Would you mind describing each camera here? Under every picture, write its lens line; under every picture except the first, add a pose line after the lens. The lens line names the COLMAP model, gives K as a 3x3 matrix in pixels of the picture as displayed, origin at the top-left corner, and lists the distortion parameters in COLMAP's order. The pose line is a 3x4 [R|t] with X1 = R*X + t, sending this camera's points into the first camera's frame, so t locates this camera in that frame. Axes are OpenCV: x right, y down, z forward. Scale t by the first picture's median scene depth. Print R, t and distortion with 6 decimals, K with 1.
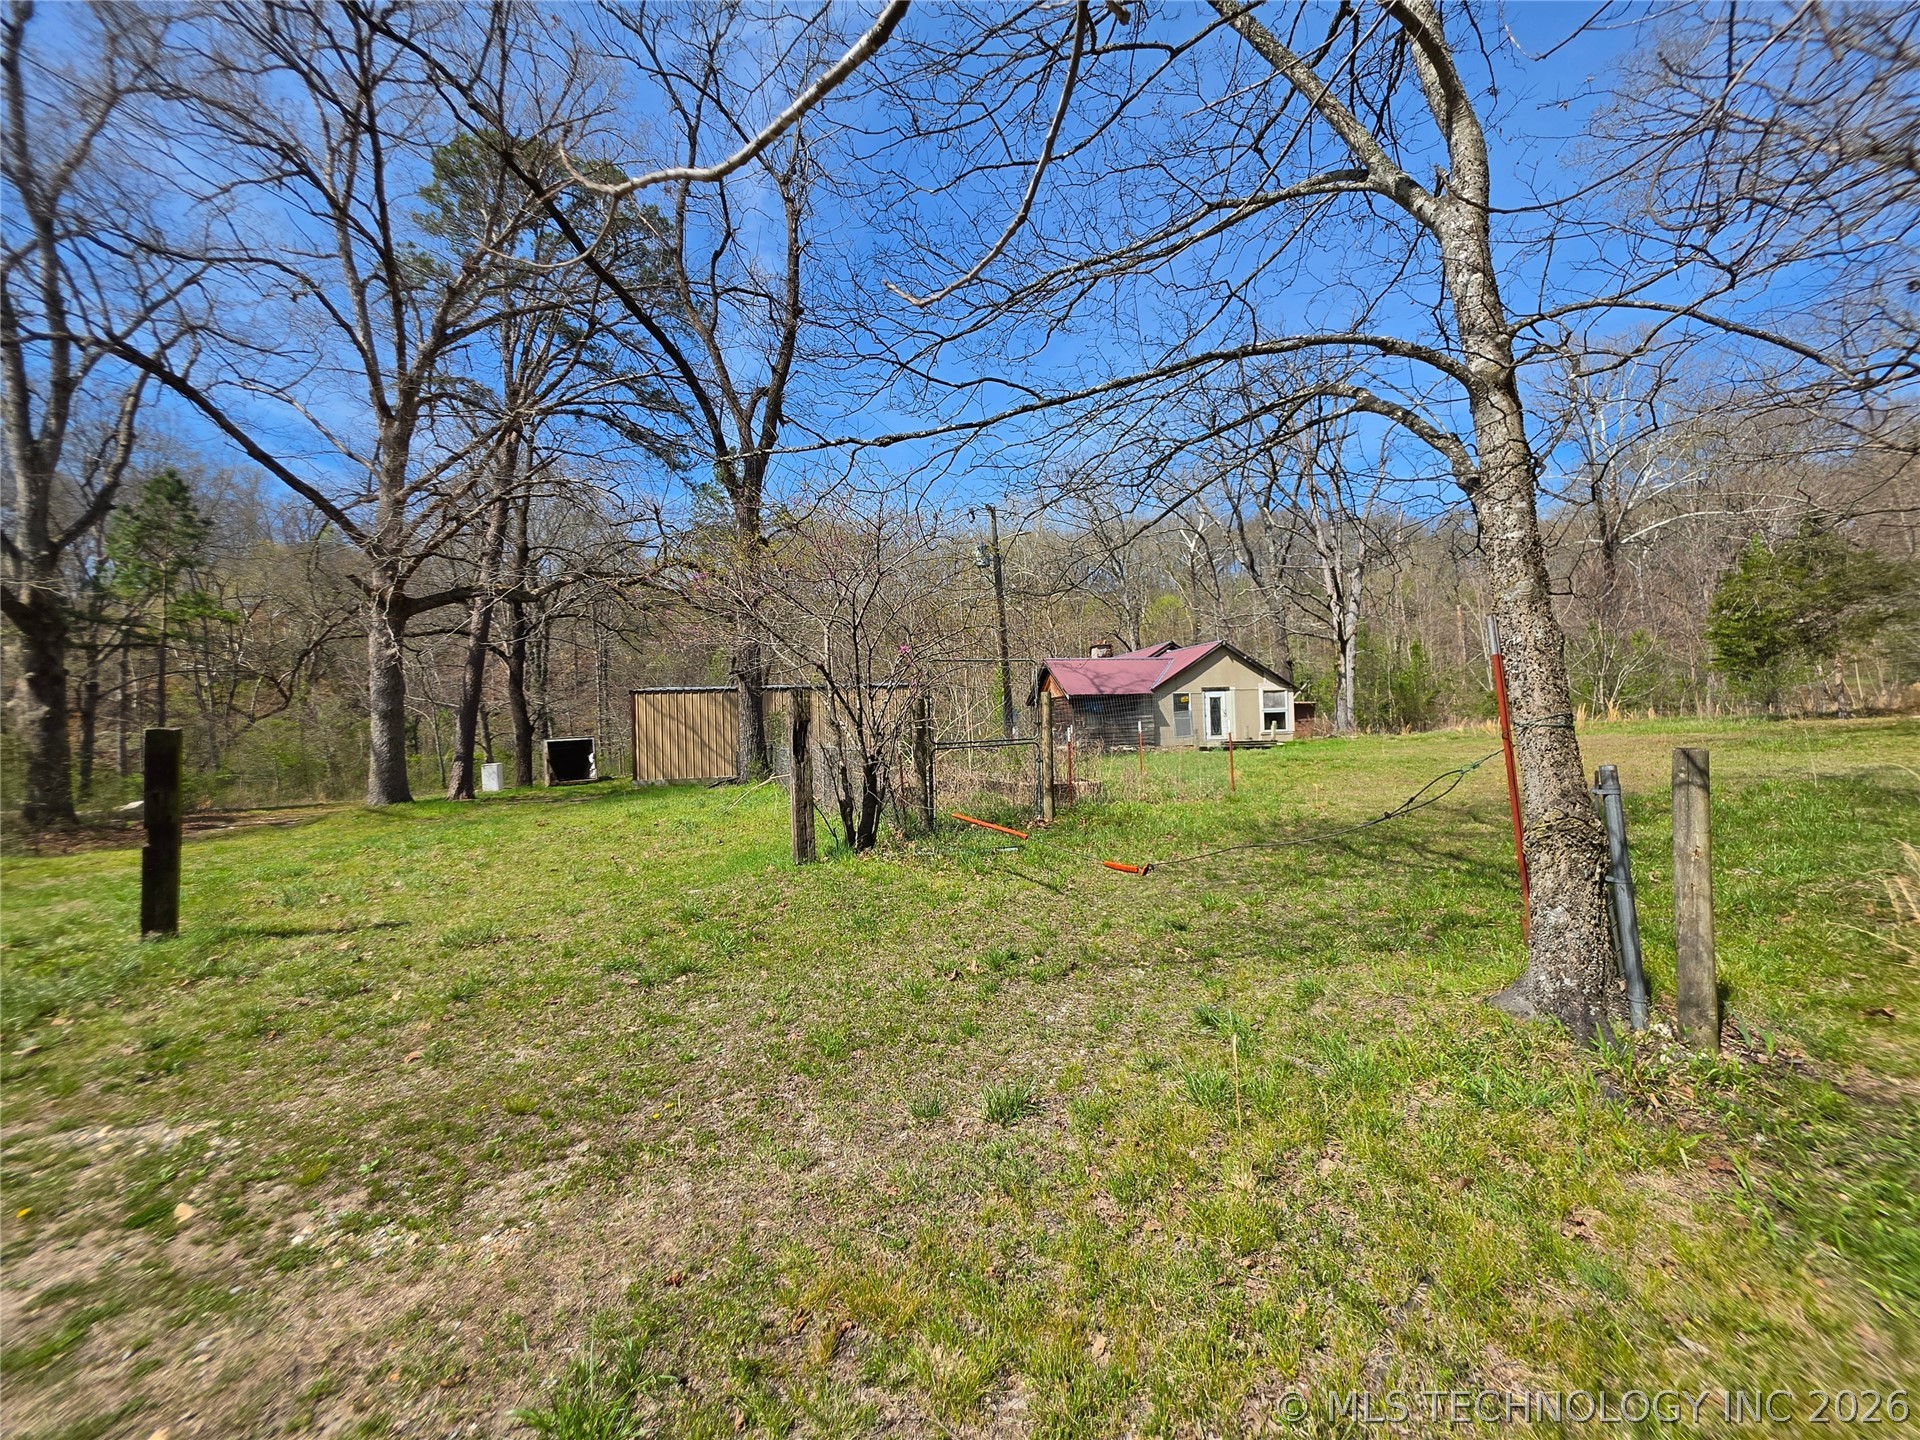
lens RADIAL K [[769.1, 0, 945.4], [0, 769.1, 720.1], [0, 0, 1]] dist [-0.002473, 0.001804]
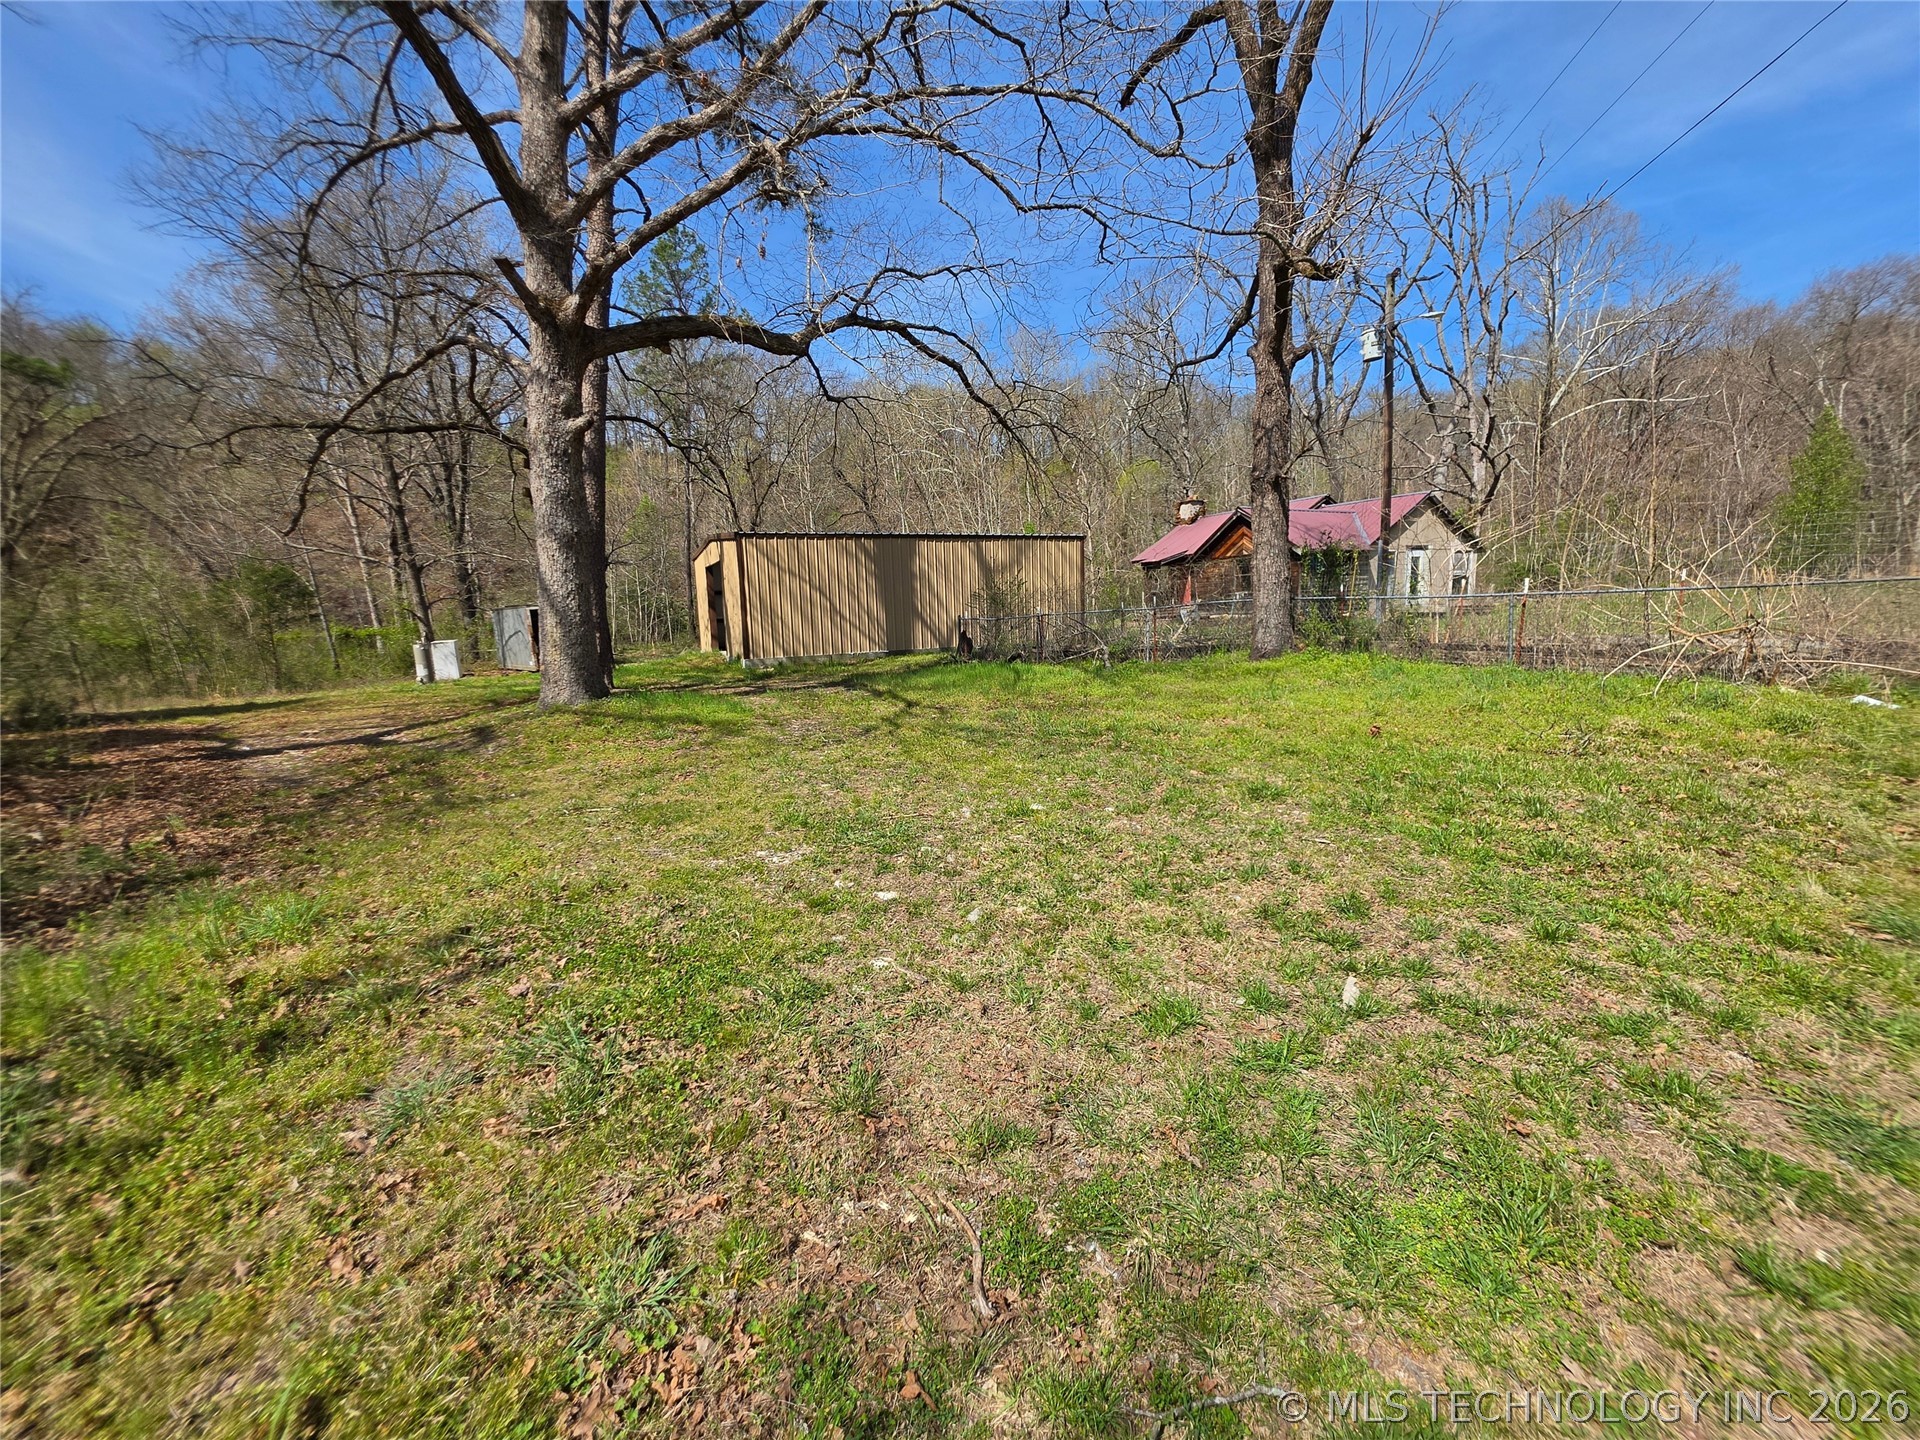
lens RADIAL K [[769.1, 0, 944.9], [0, 769.1, 721.2], [0, 0, 1]] dist [-0.002473, 0.001804]
pose [[0.974552, -0.029513, 0.222211, -5.748543], [-0.005628, 0.987761, 0.155872, 0.324303], [-0.224091, -0.153156, 0.962458, 3.703408]]
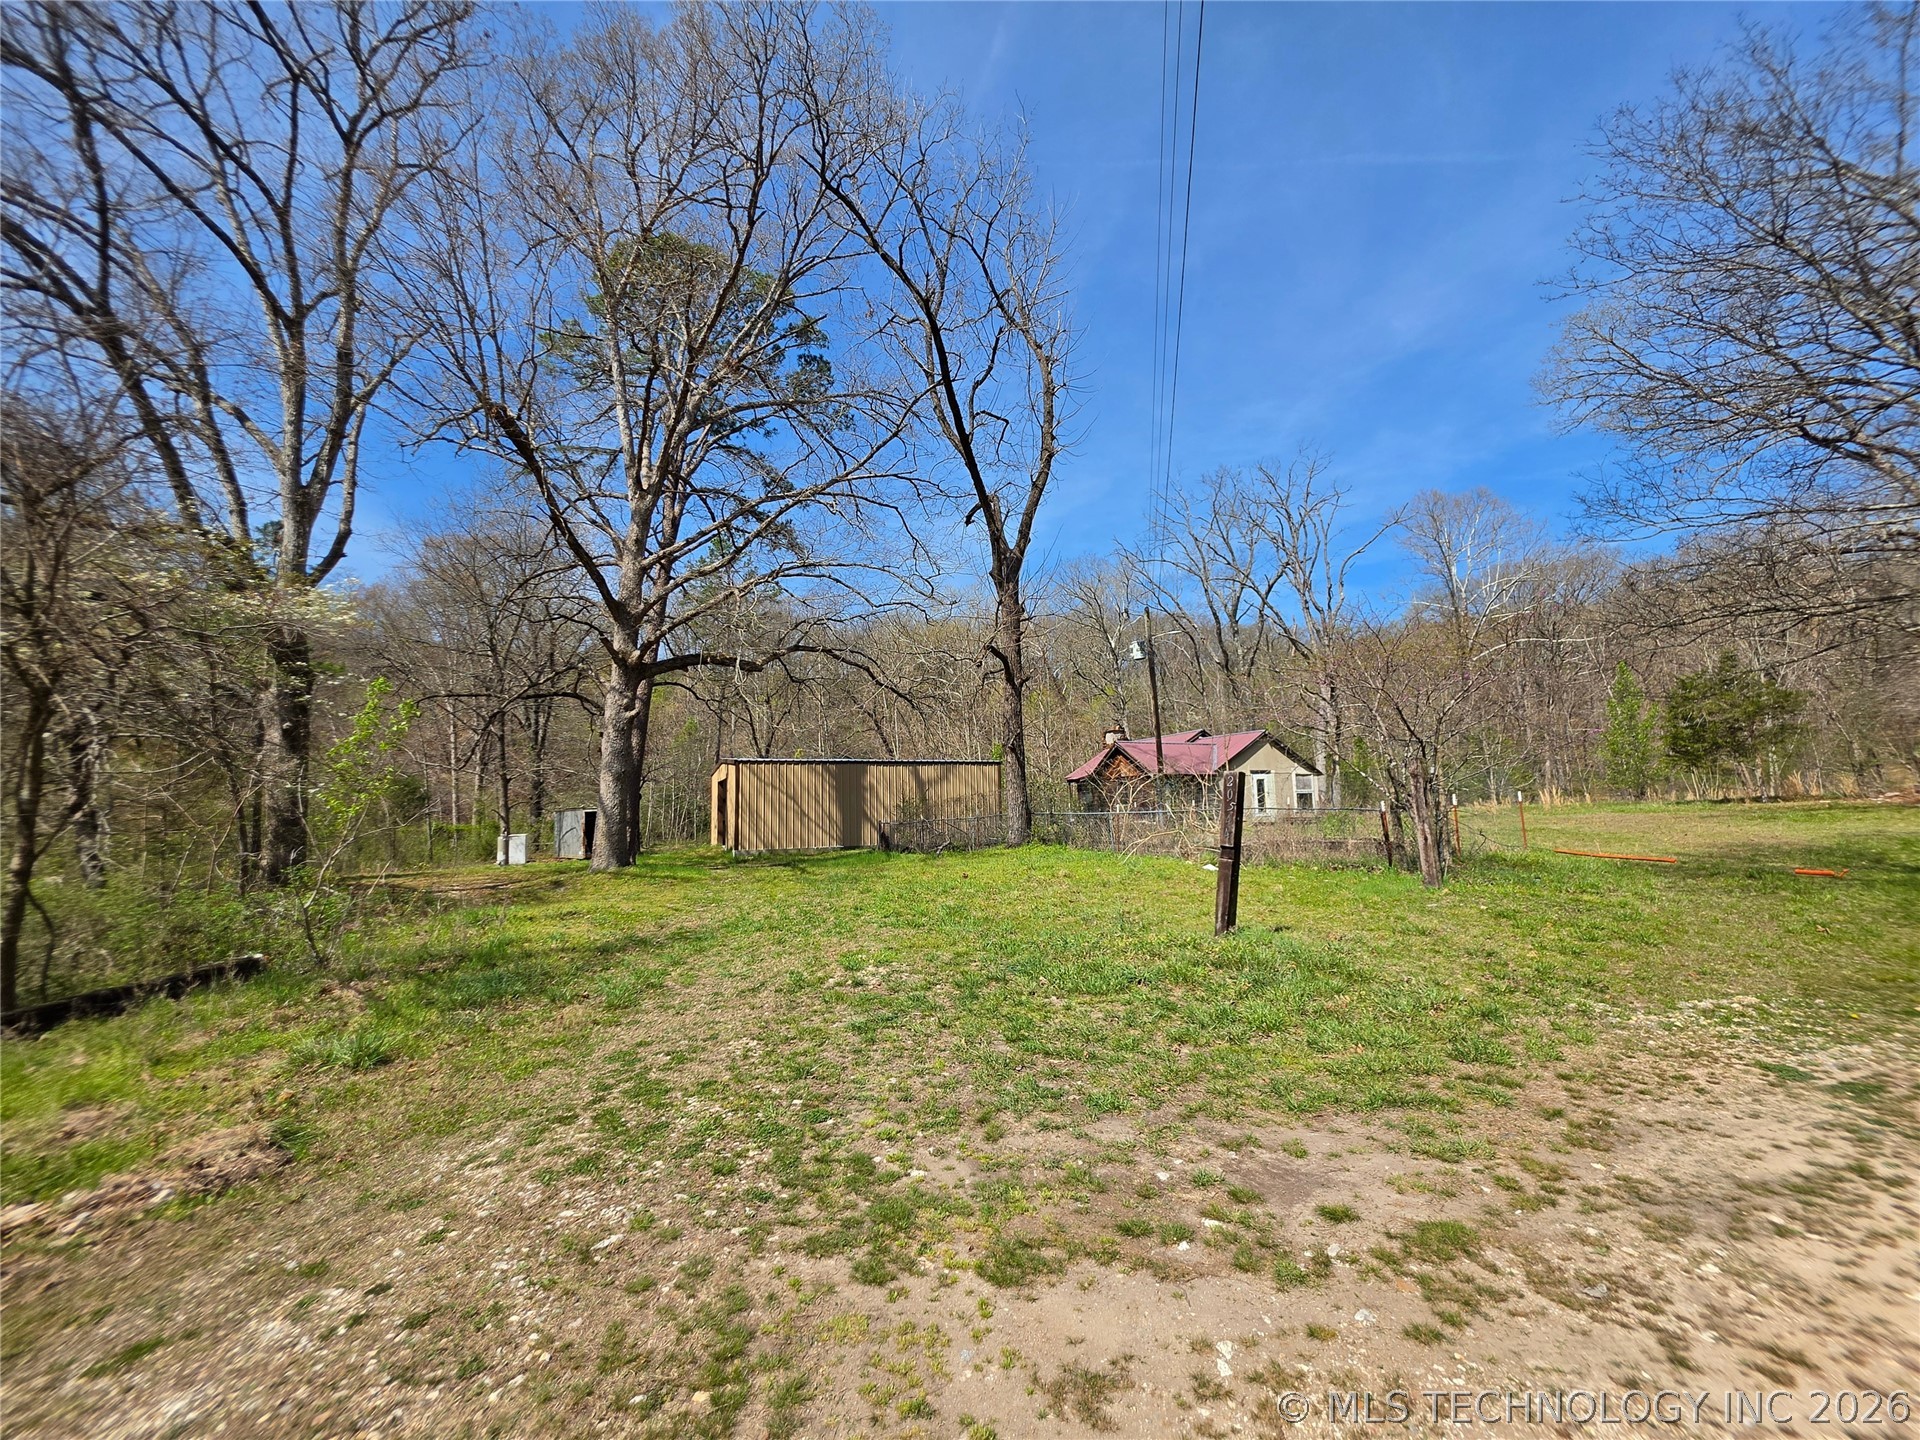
lens RADIAL K [[769.1, 0, 952.8], [0, 769.1, 718.1], [0, 0, 1]] dist [-0.002473, 0.001804]
pose [[0.982450, 0.035891, 0.183042, -4.746539], [-0.015837, 0.993821, -0.109862, 0.201109], [-0.185854, 0.105035, 0.976947, -0.632716]]
